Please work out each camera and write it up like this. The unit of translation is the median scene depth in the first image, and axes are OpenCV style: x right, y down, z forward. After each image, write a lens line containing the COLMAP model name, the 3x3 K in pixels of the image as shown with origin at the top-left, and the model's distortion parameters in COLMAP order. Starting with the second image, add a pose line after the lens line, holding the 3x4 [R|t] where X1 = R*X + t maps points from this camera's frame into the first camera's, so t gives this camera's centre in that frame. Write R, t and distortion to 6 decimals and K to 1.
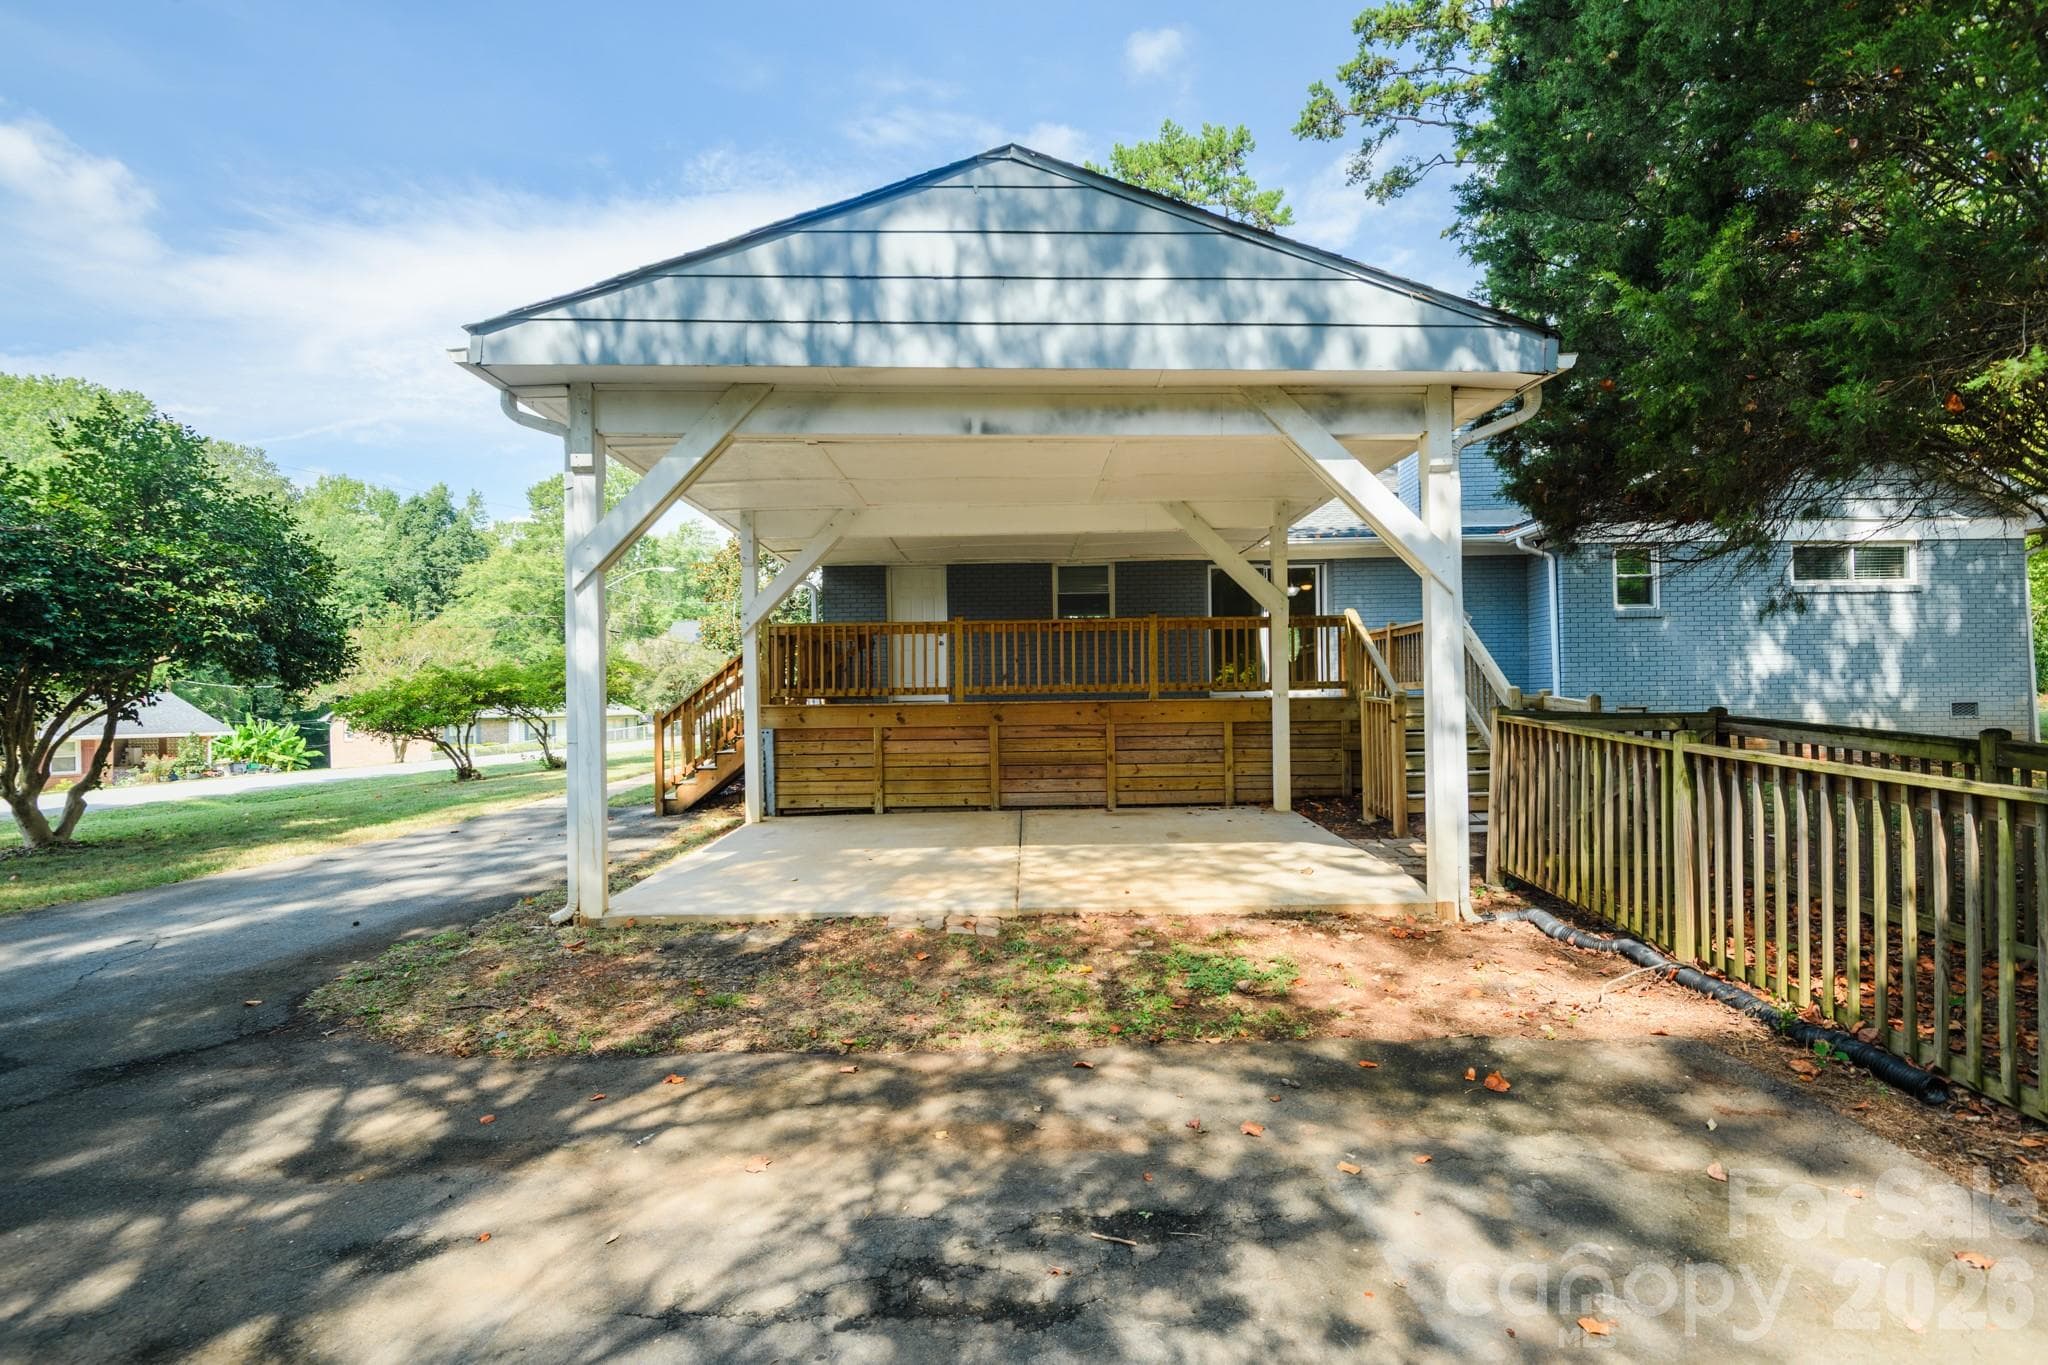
lens RADIAL K [[950.9, 0, 1015.8], [0, 950.9, 686.0], [0, 0, 1]] dist [0.001528, -0.011197]
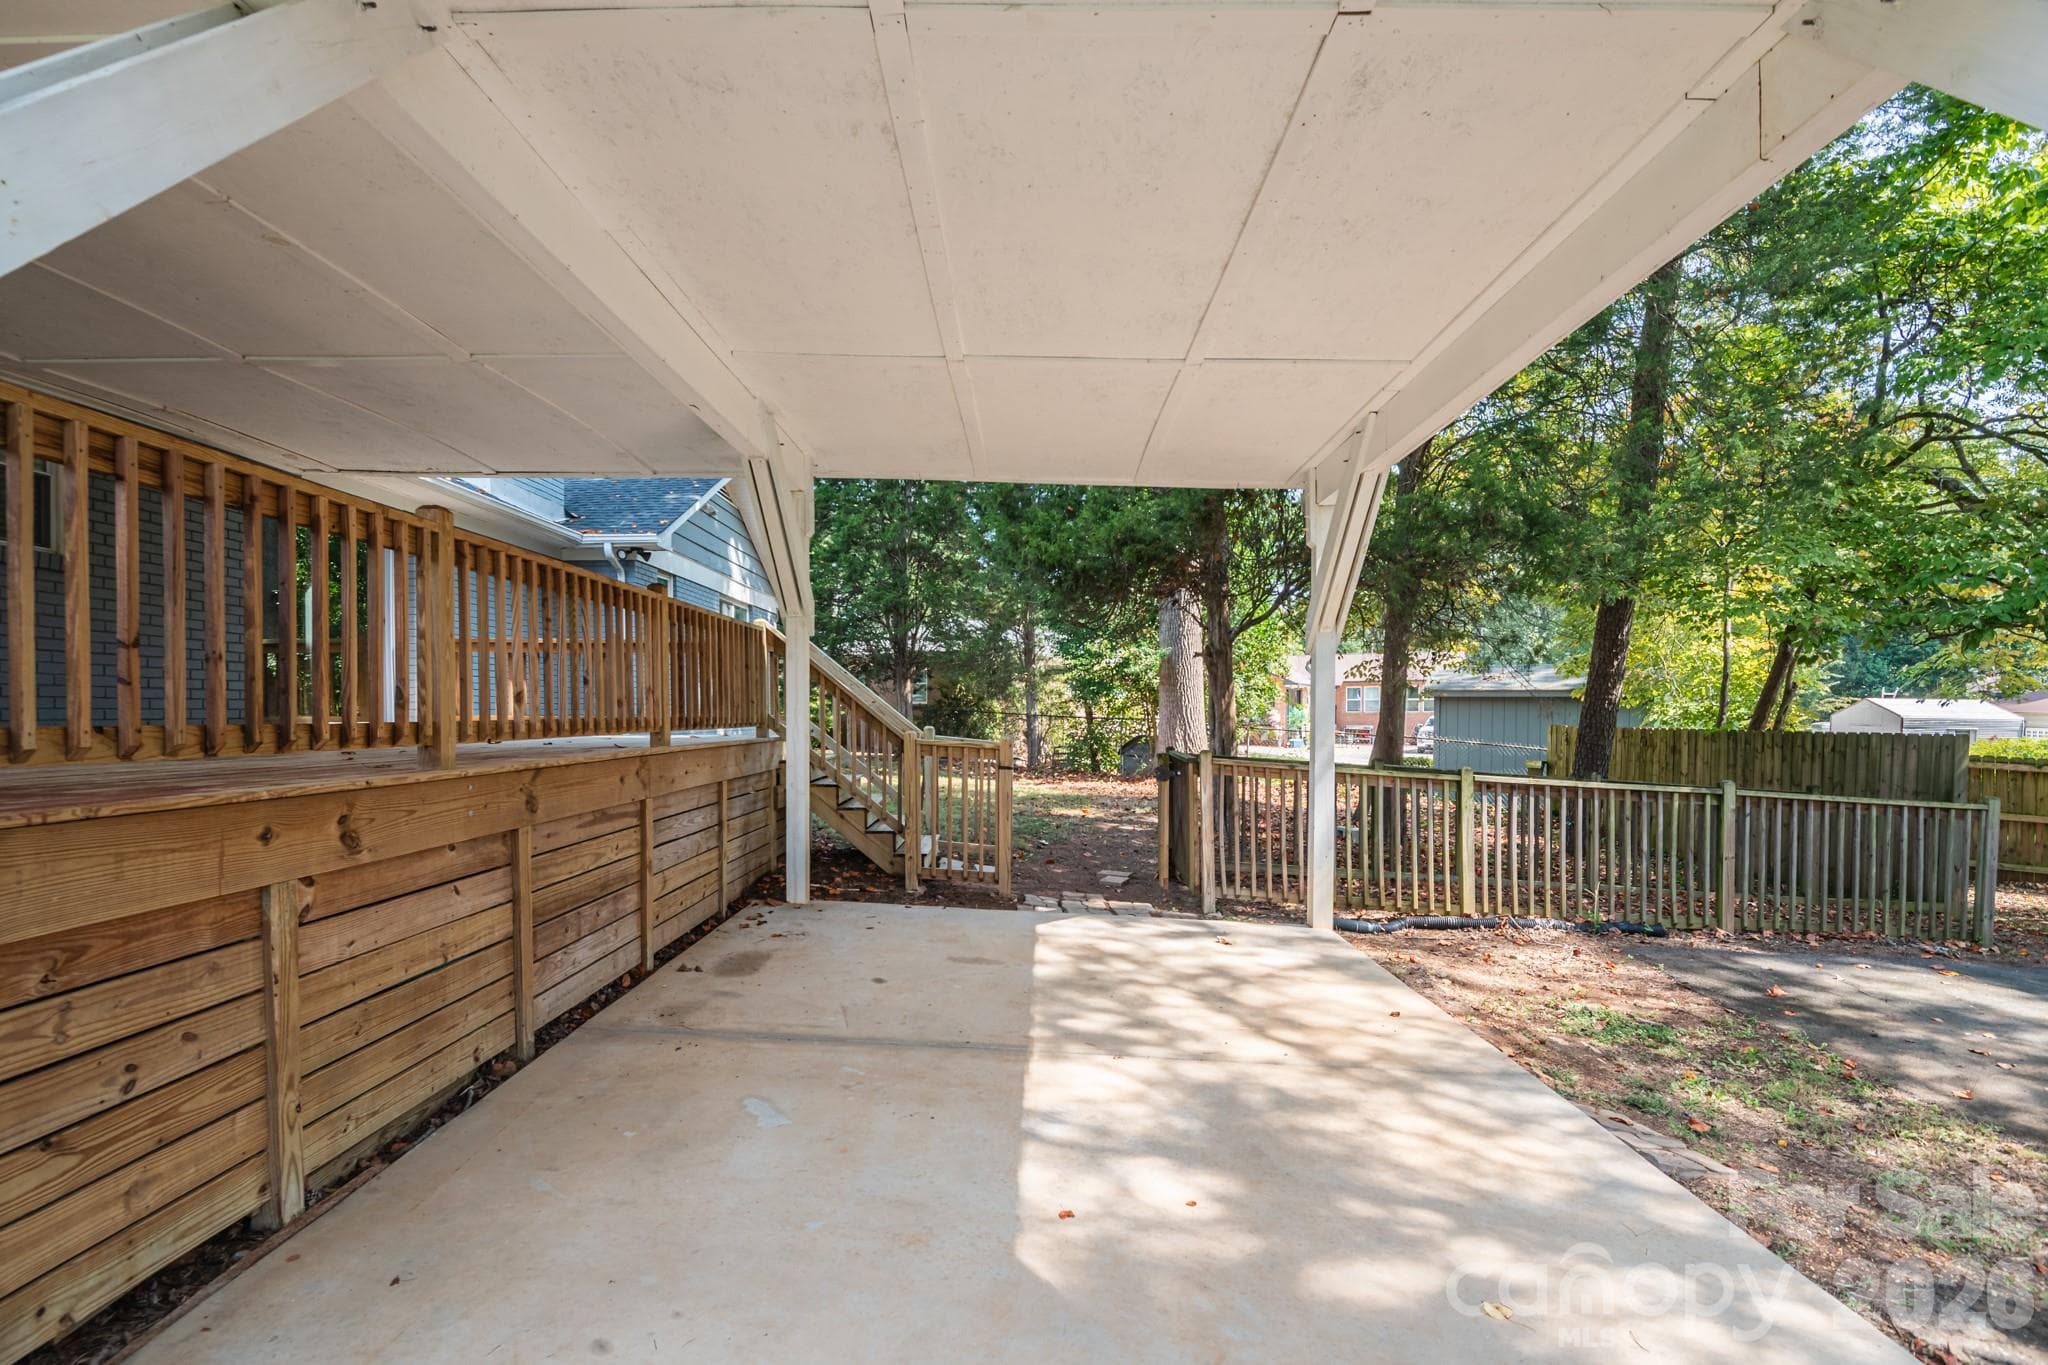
lens RADIAL K [[950.9, 0, 1015.8], [0, 950.9, 686.0], [0, 0, 1]] dist [0.001528, -0.011197]
pose [[0.026317, 0.039942, 0.998855, -0.396809], [-0.021455, 0.998994, -0.039383, -0.003097], [-0.999423, -0.020394, 0.027147, 0.797926]]
